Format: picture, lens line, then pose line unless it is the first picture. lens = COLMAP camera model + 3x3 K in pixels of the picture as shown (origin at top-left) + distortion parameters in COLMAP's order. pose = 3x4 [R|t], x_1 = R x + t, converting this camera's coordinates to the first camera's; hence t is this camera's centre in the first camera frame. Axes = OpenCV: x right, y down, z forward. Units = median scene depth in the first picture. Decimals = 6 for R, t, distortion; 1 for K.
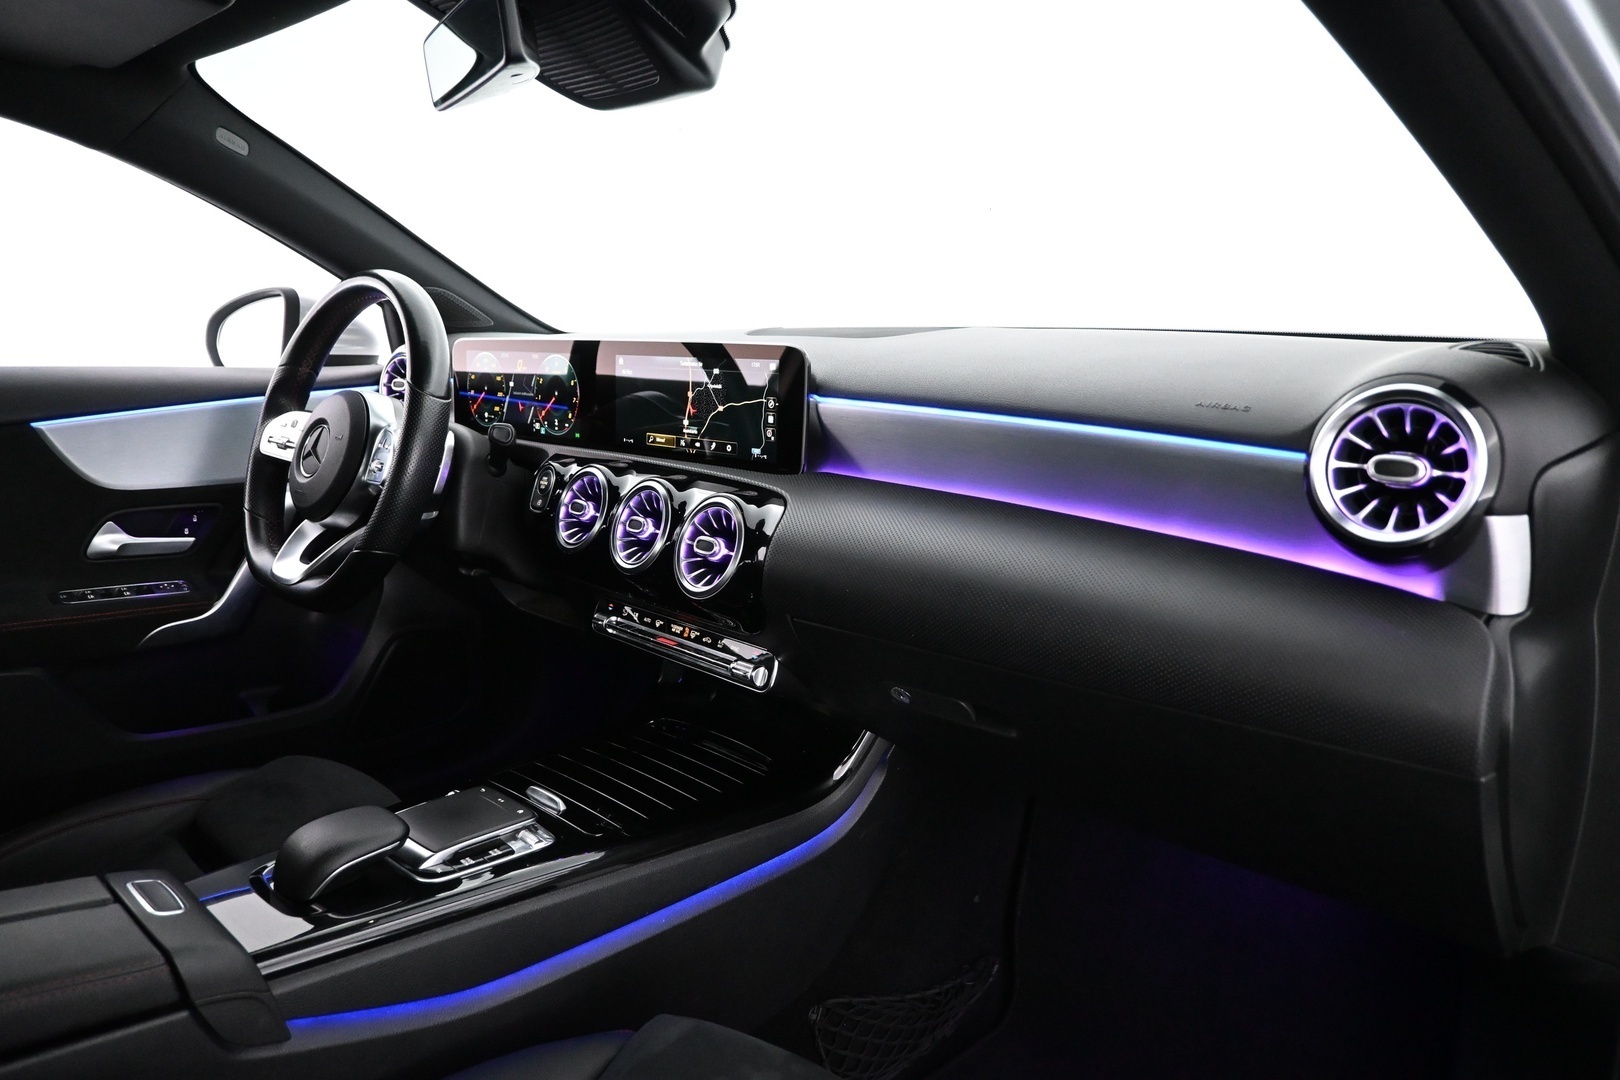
lens RADIAL K [[1098.2, 0, 810.0], [0, 1098.2, 540.0], [0, 0, 1]] dist [-0.005000, -0.001037]
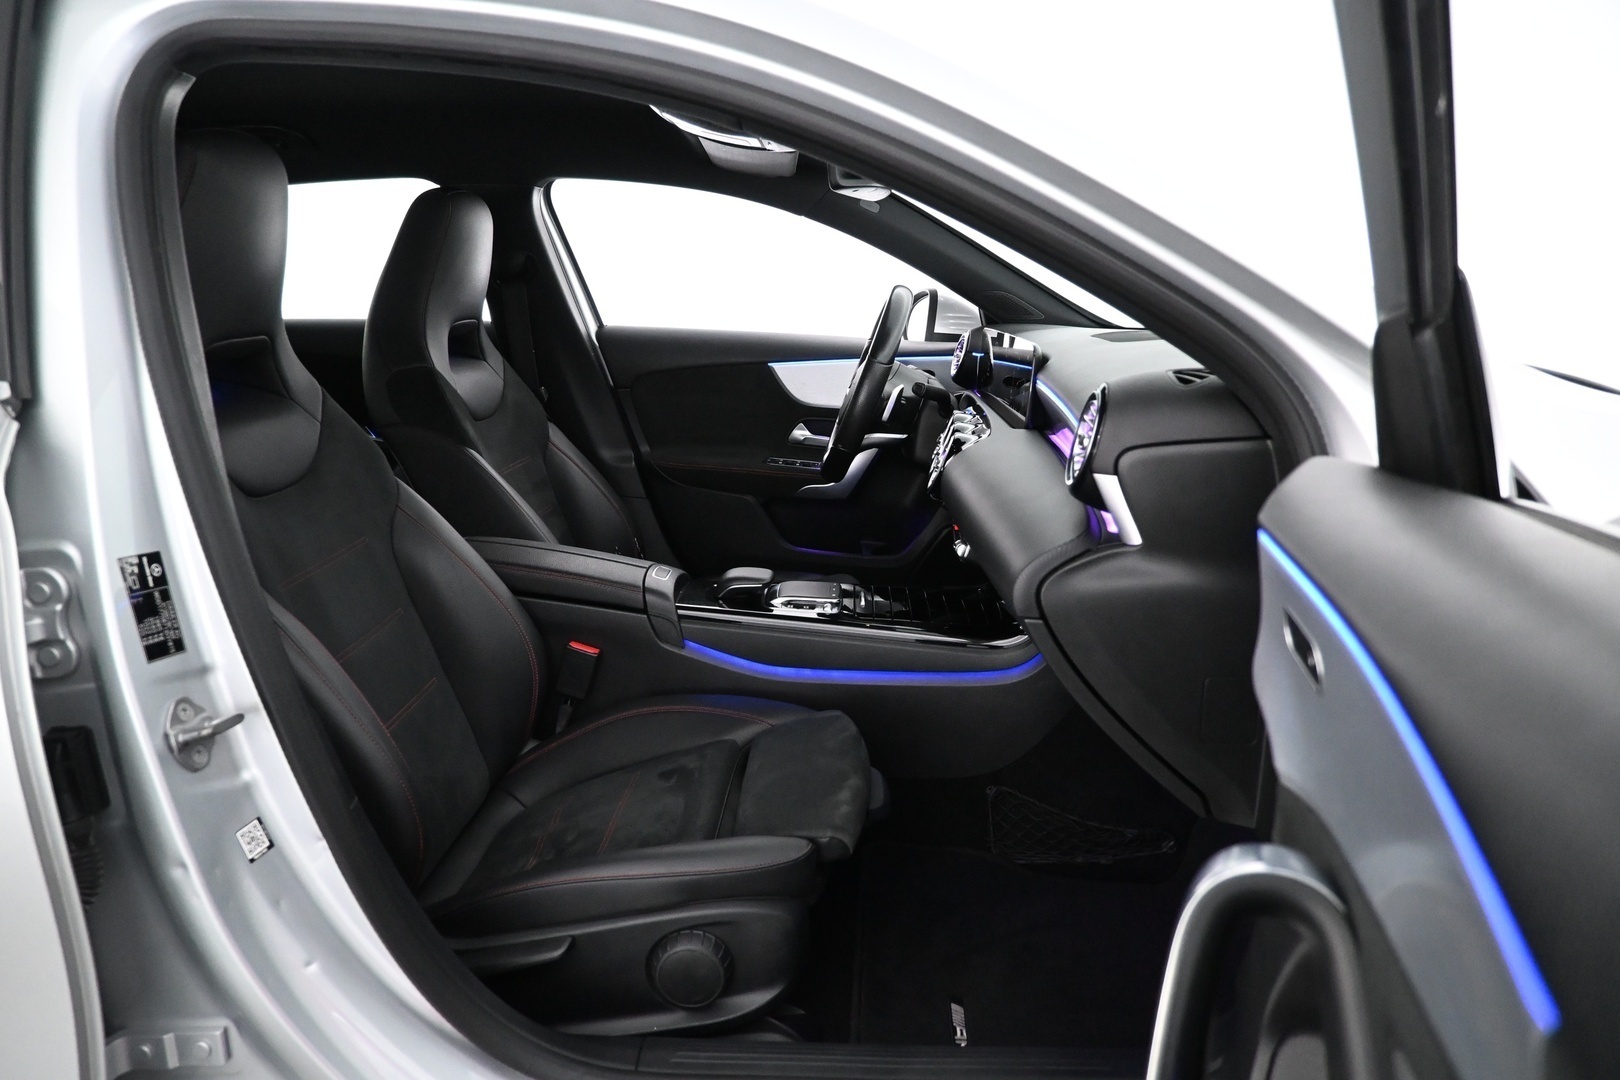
lens RADIAL K [[1098.2, 0, 810.0], [0, 1098.2, 540.0], [0, 0, 1]] dist [-0.005000, -0.001037]
pose [[0.658127, 0.185521, -0.729692, 0.712737], [-0.171029, 0.980668, 0.095075, -0.002993], [0.733224, 0.062227, 0.677134, -0.176395]]
